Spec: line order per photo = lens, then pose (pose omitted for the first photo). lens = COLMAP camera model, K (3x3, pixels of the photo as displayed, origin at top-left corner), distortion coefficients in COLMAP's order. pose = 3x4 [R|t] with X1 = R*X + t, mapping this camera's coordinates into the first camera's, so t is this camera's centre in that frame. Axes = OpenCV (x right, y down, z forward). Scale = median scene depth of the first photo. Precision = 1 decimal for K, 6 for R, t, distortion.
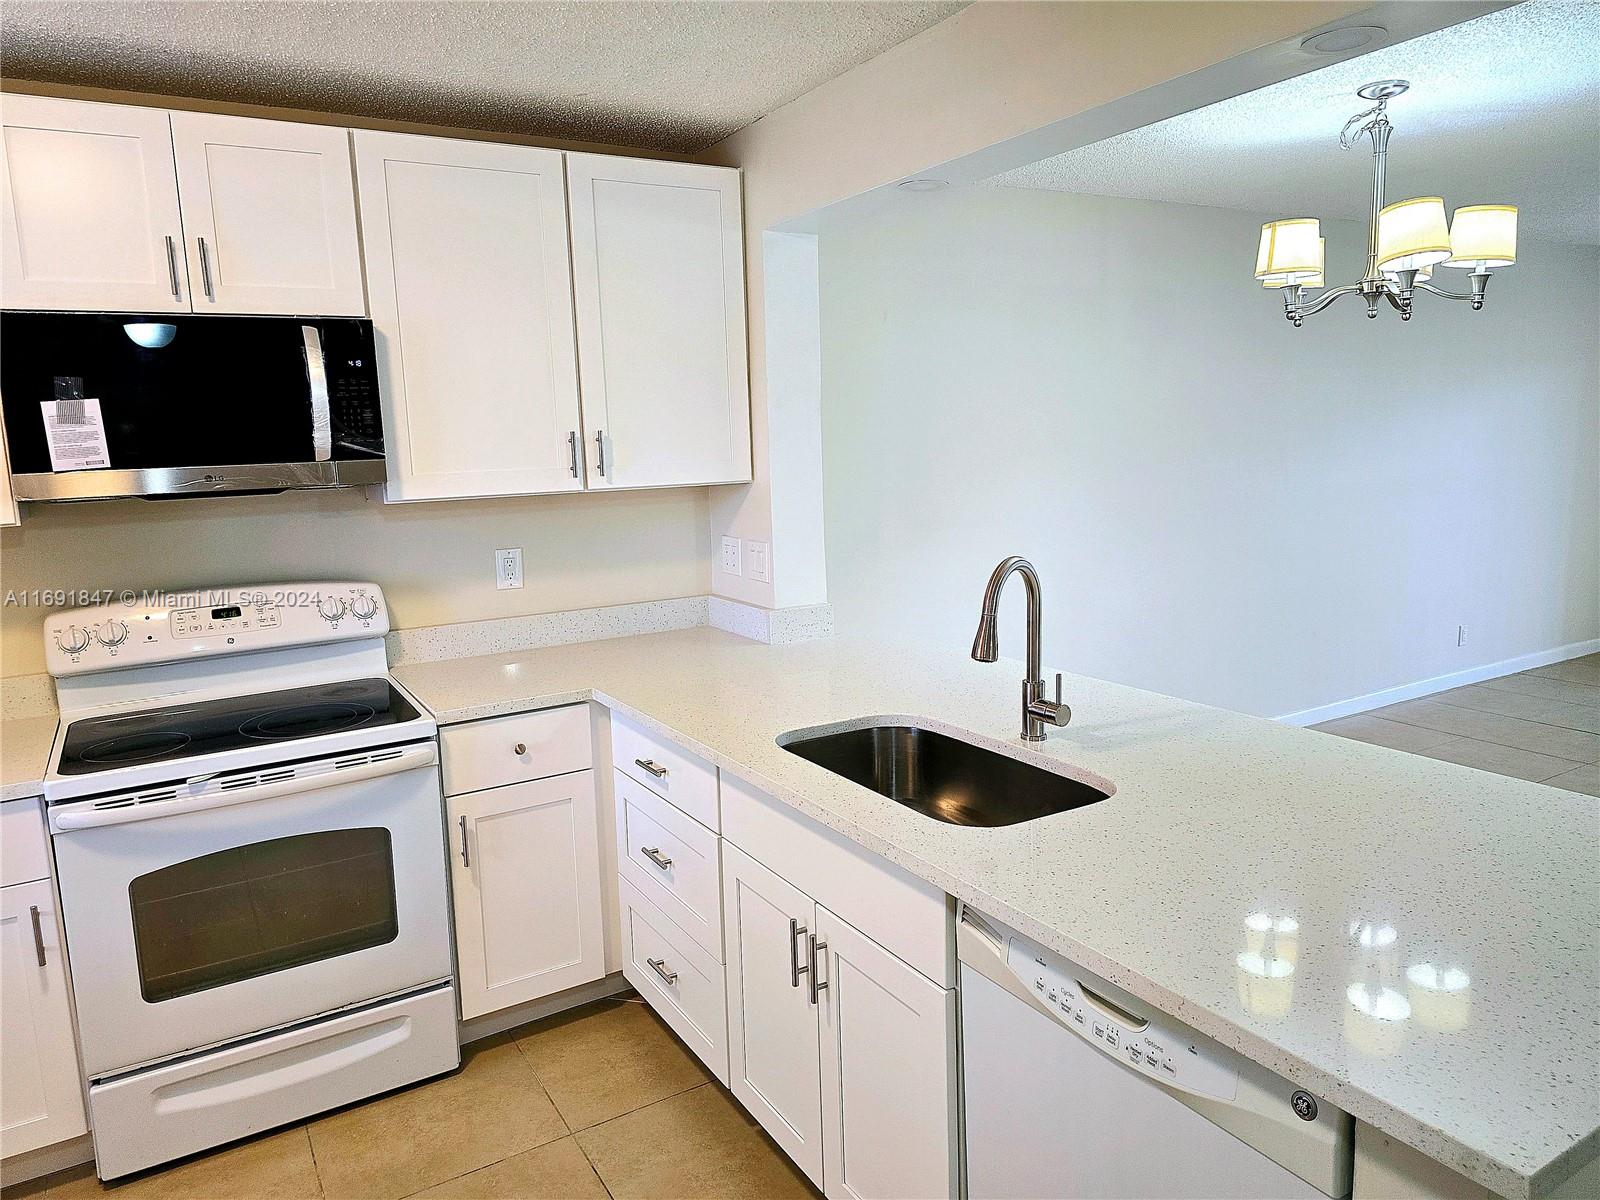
lens RADIAL K [[1079.3, 0, 790.8], [0, 1079.3, 589.0], [0, 0, 1]] dist [0.046670, -0.048149]
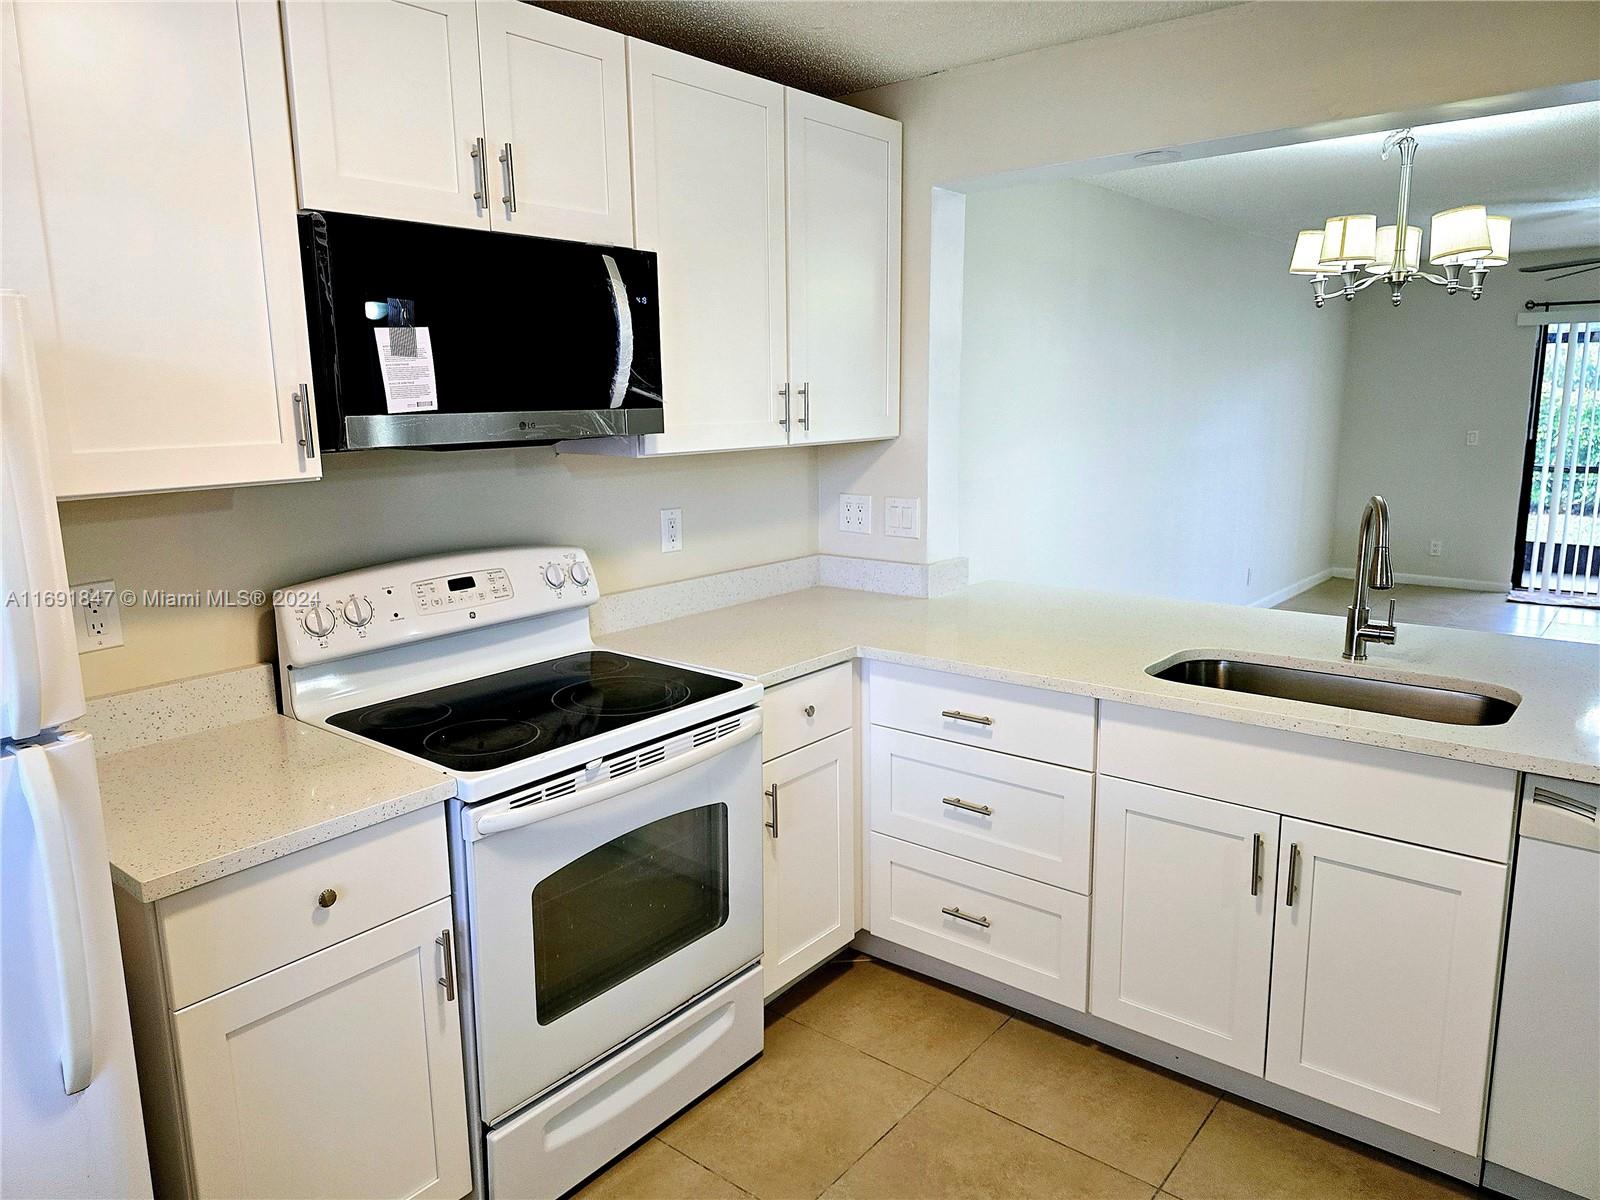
lens RADIAL K [[1079.3, 0, 790.8], [0, 1079.3, 589.0], [0, 0, 1]] dist [0.046670, -0.048149]
pose [[0.940555, -0.040936, 0.337167, -0.599872], [0.032855, 0.999021, 0.029641, 0.009844], [-0.338050, -0.016801, 0.940978, 0.106195]]
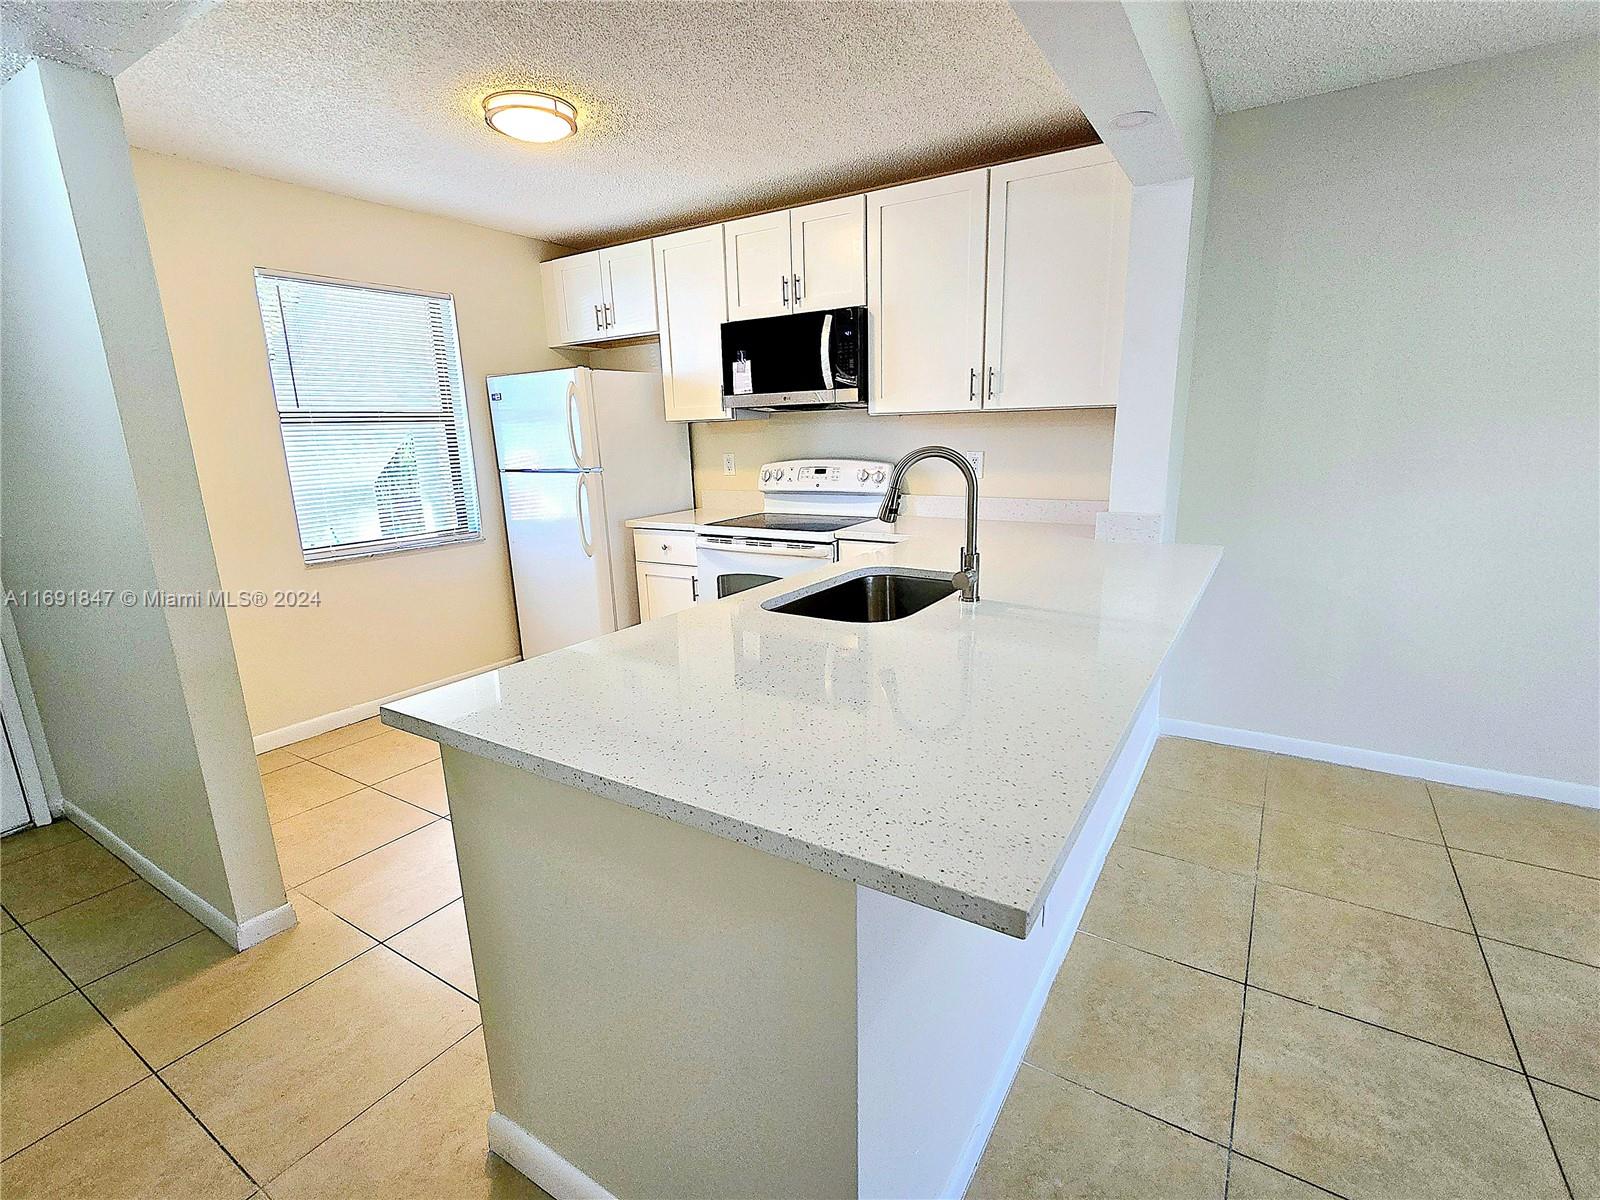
lens RADIAL K [[754.1, 0, 812.7], [0, 754.1, 613.2], [0, 0, 1]] dist [-0.002045, 0.000014]
pose [[0.460800, 0.232055, -0.856629, 0.752760], [-0.124417, 0.972571, 0.196536, 0.005360], [0.878740, 0.016015, 0.477032, 0.361400]]
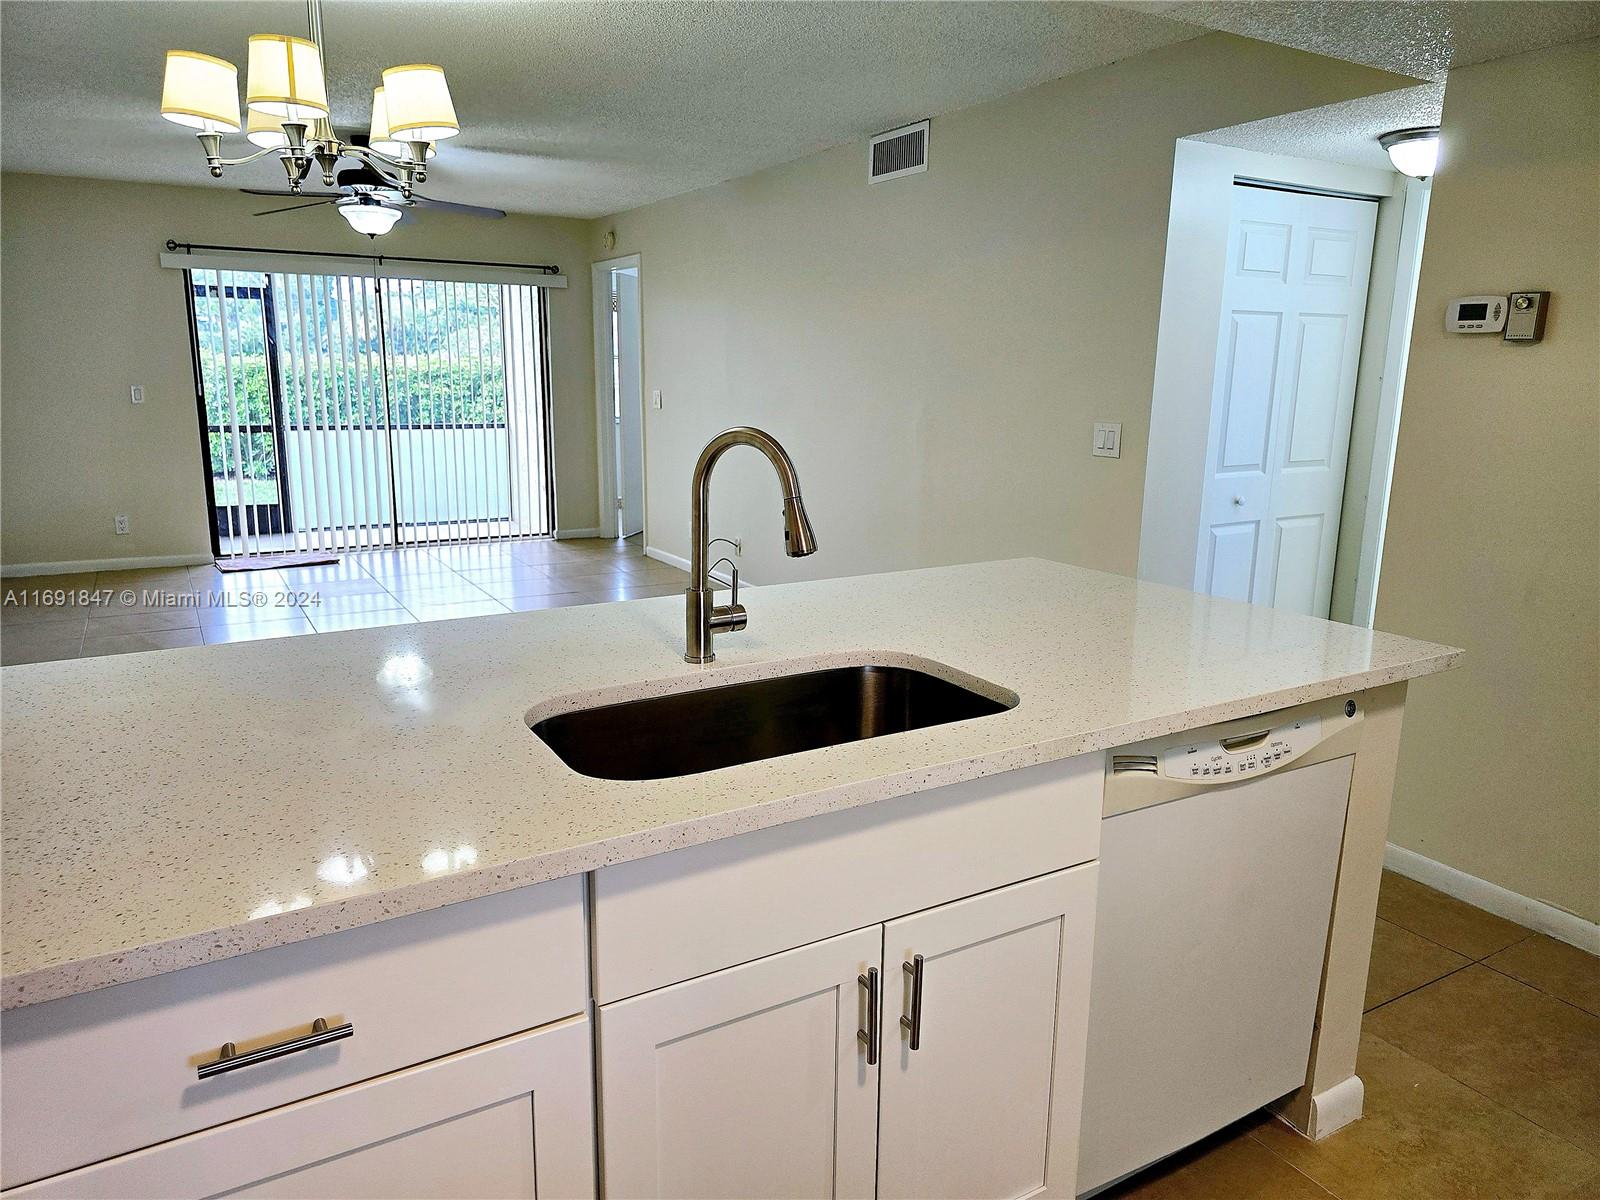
lens RADIAL K [[1090.6, 0, 783.6], [0, 1090.6, 601.3], [0, 0, 1]] dist [0.016589, -0.002765]
pose [[0.007618, -0.181976, 0.983273, -0.469920], [0.136090, 0.974342, 0.179268, -0.034082], [-0.990667, 0.132448, 0.032188, 0.760054]]
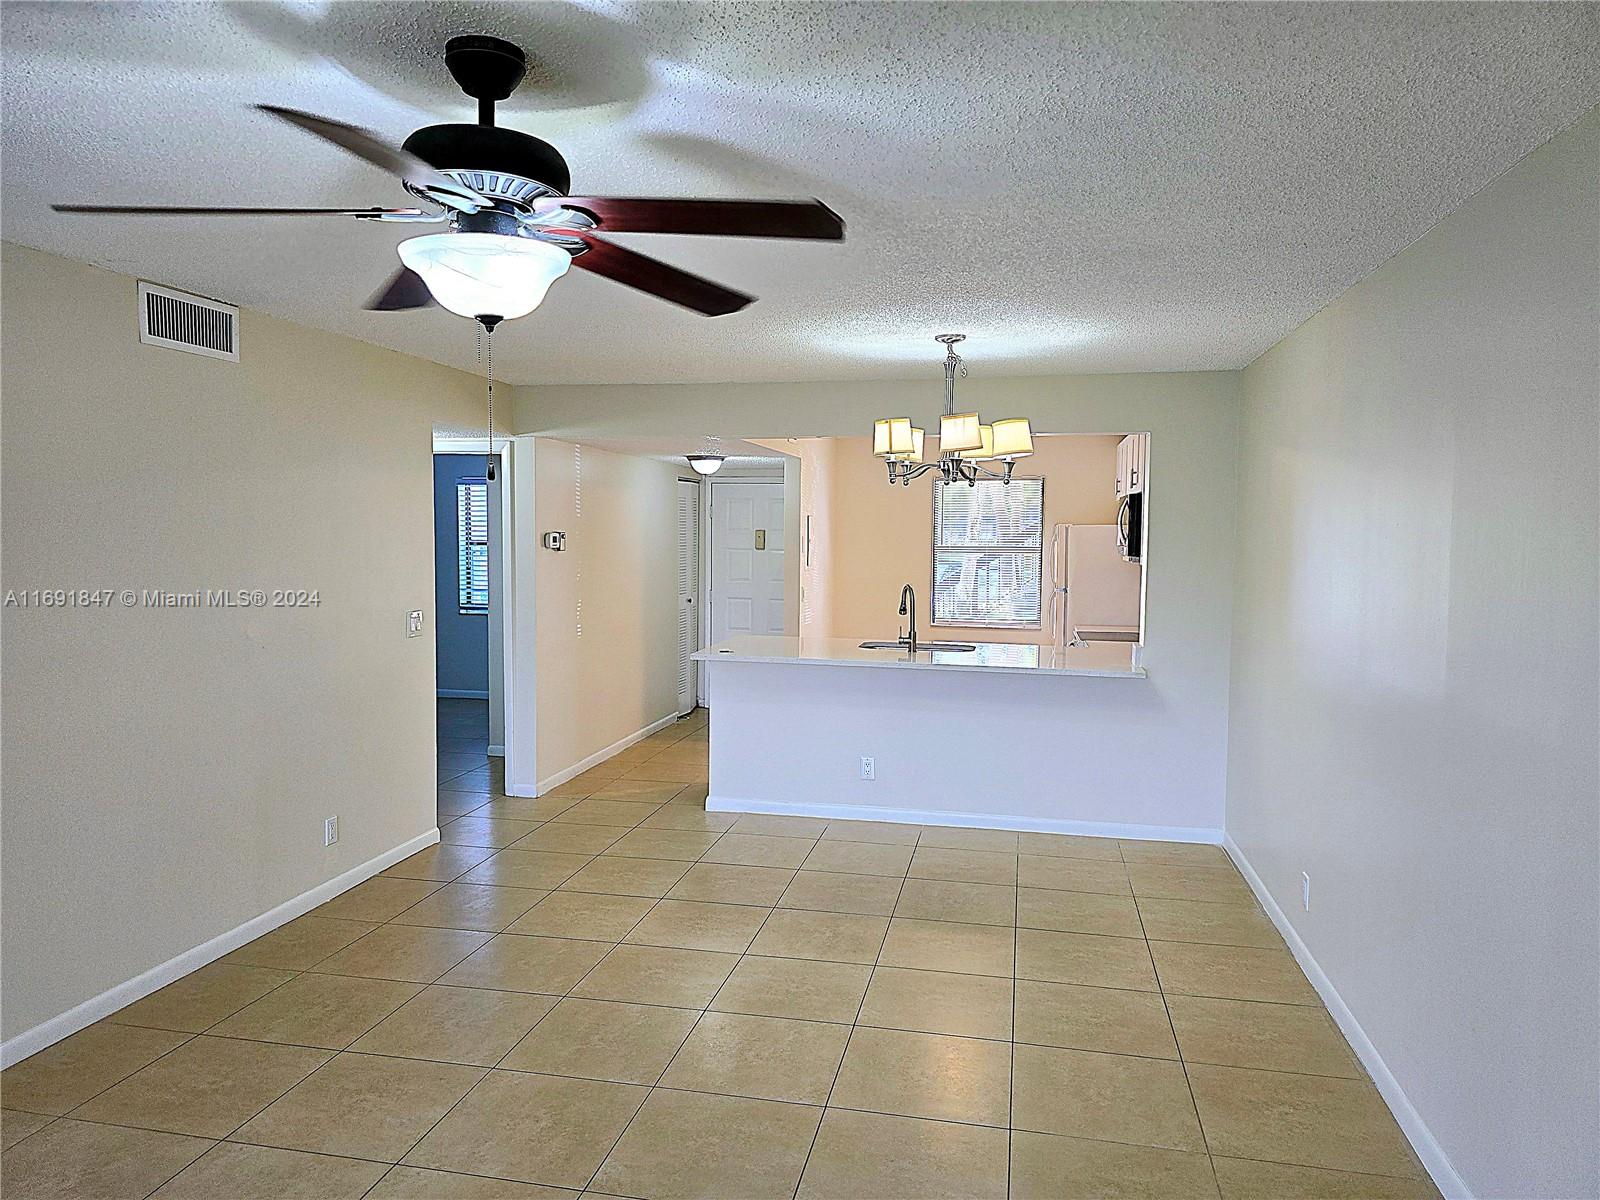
lens RADIAL K [[1079.3, 0, 790.8], [0, 1079.3, 589.0], [0, 0, 1]] dist [0.046670, -0.048149]
pose [[-0.679059, 0.067679, -0.730957, 2.086839], [-0.096021, 0.978997, 0.179848, -0.413989], [0.727777, 0.192314, -0.658298, 2.169454]]
